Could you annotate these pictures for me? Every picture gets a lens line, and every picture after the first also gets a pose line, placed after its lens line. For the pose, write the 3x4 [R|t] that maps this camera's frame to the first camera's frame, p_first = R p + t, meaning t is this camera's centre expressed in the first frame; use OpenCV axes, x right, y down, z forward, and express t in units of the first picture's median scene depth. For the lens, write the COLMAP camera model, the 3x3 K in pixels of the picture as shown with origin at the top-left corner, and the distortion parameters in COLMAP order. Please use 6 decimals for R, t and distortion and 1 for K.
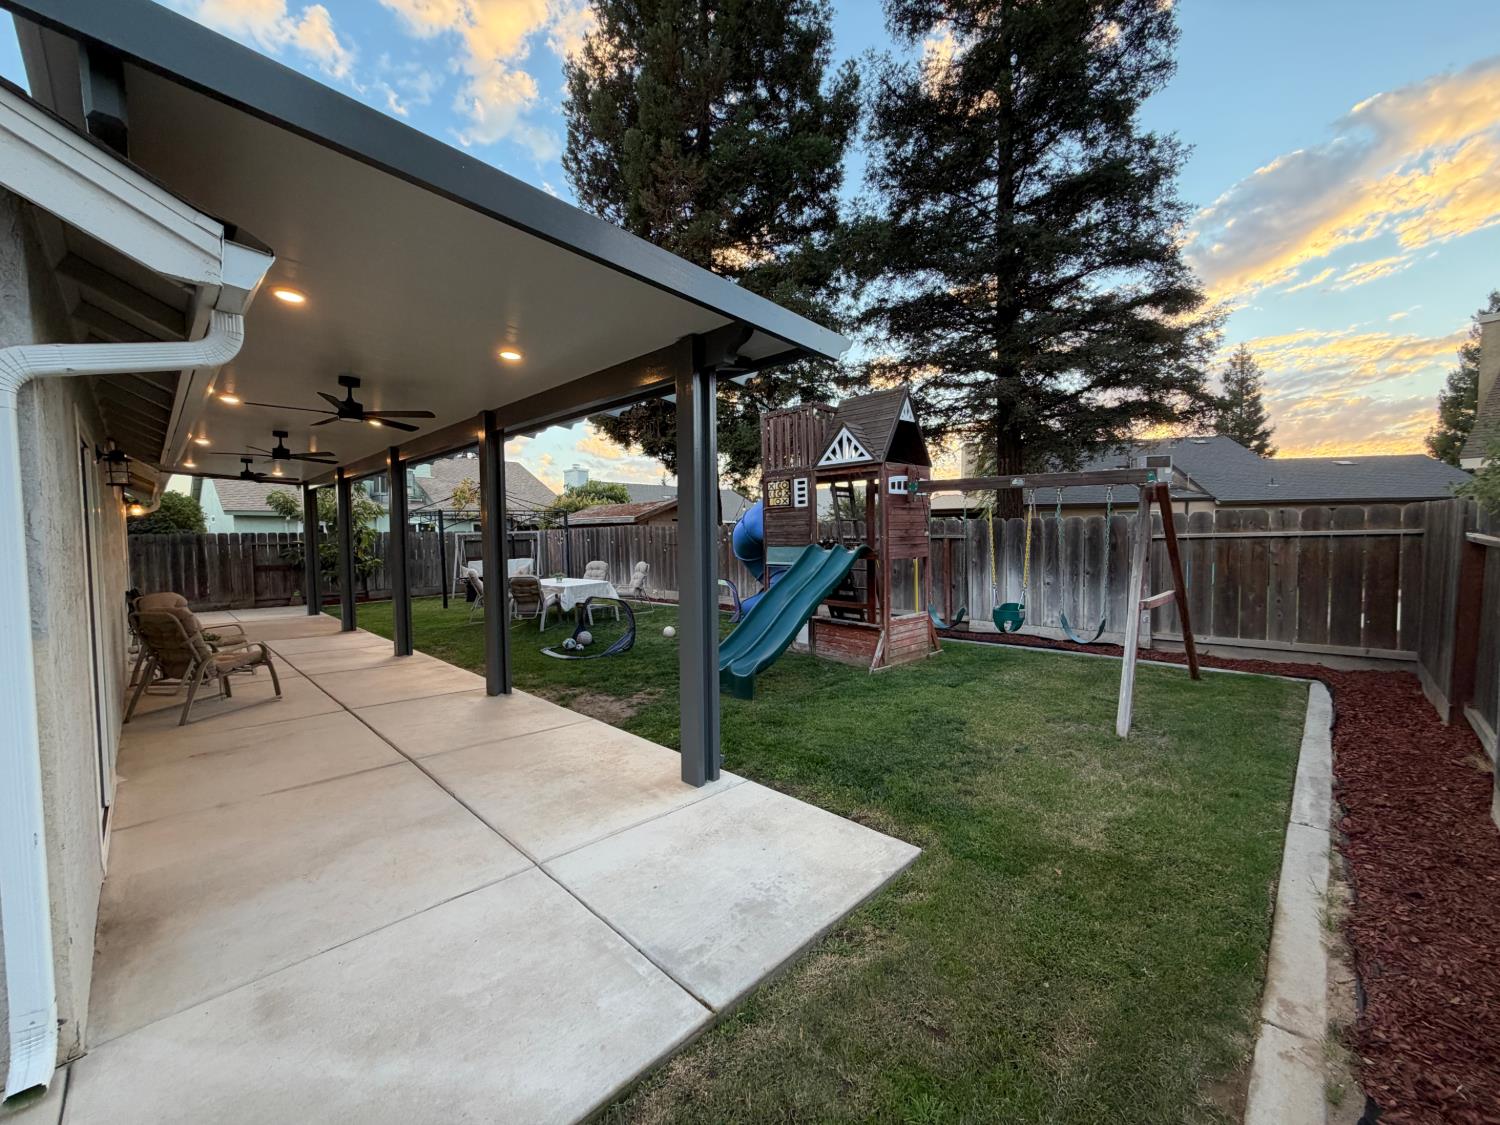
lens RADIAL K [[599.6, 0, 740.3], [0, 599.6, 566.8], [0, 0, 1]] dist [-0.001041, -0.000056]
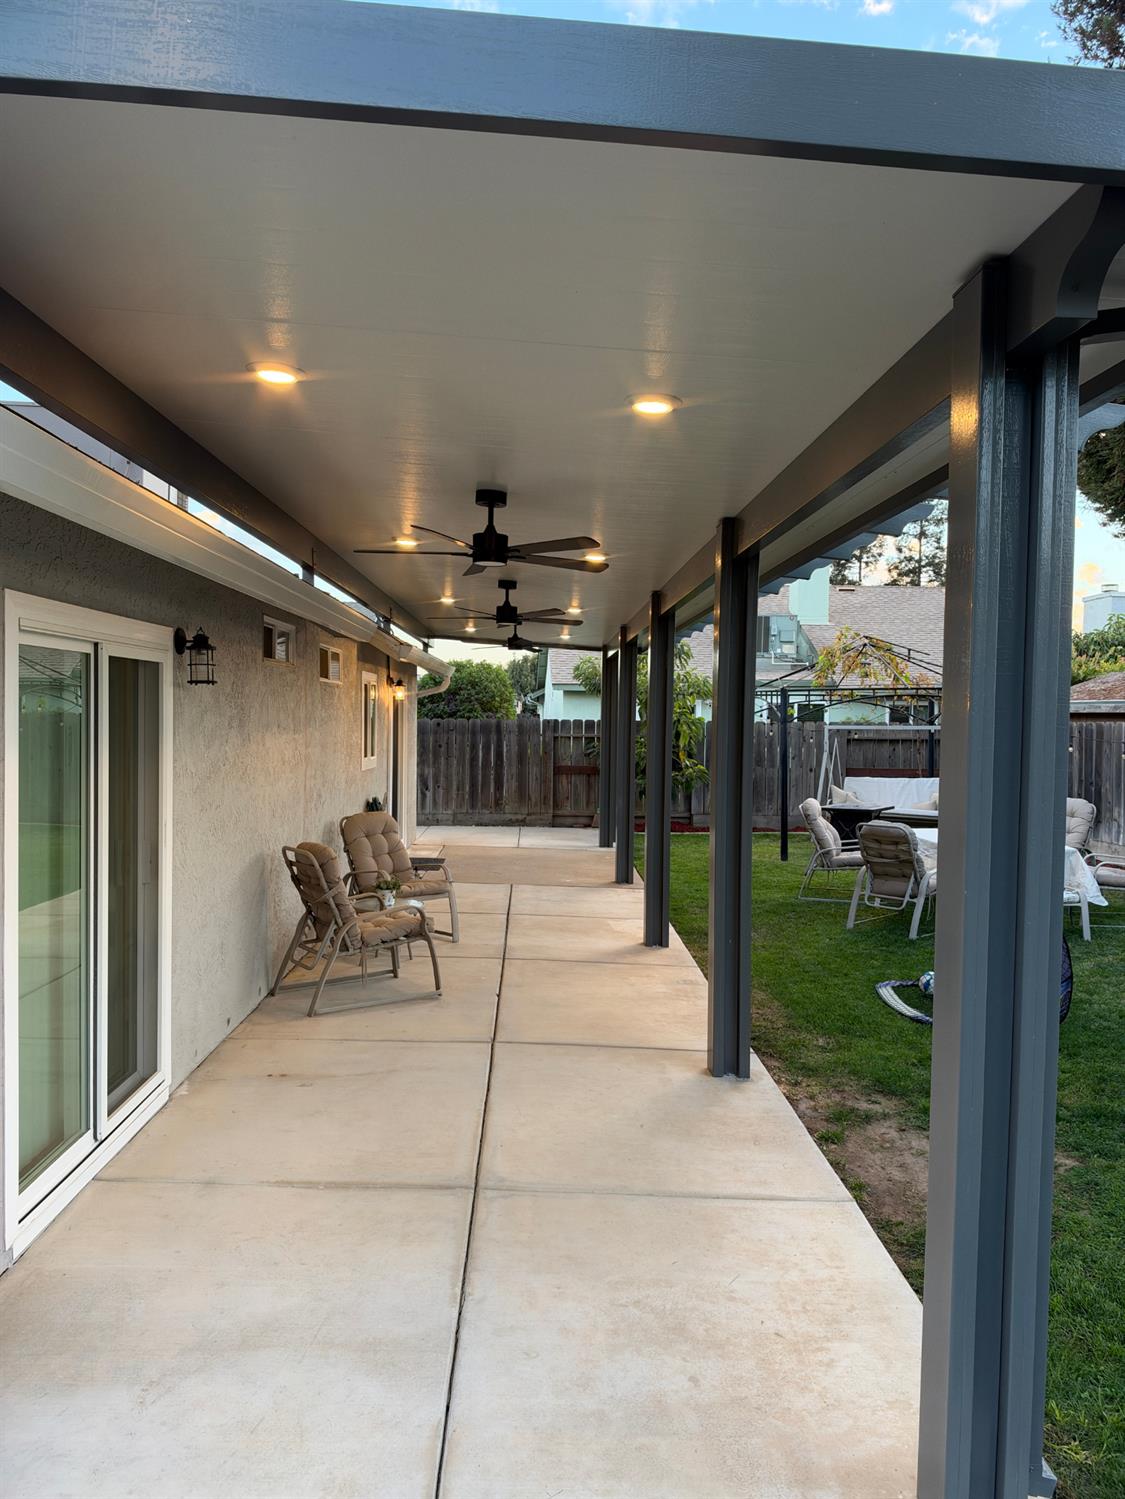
lens RADIAL K [[1076.7, 0, 553.4], [0, 1076.7, 742.2], [0, 0, 1]] dist [0.034720, -0.050370]
pose [[0.720195, 0.038137, -0.692722, 0.113688], [-0.057489, 0.998335, -0.004808, -0.054162], [0.691385, 0.043287, 0.721188, 0.228974]]
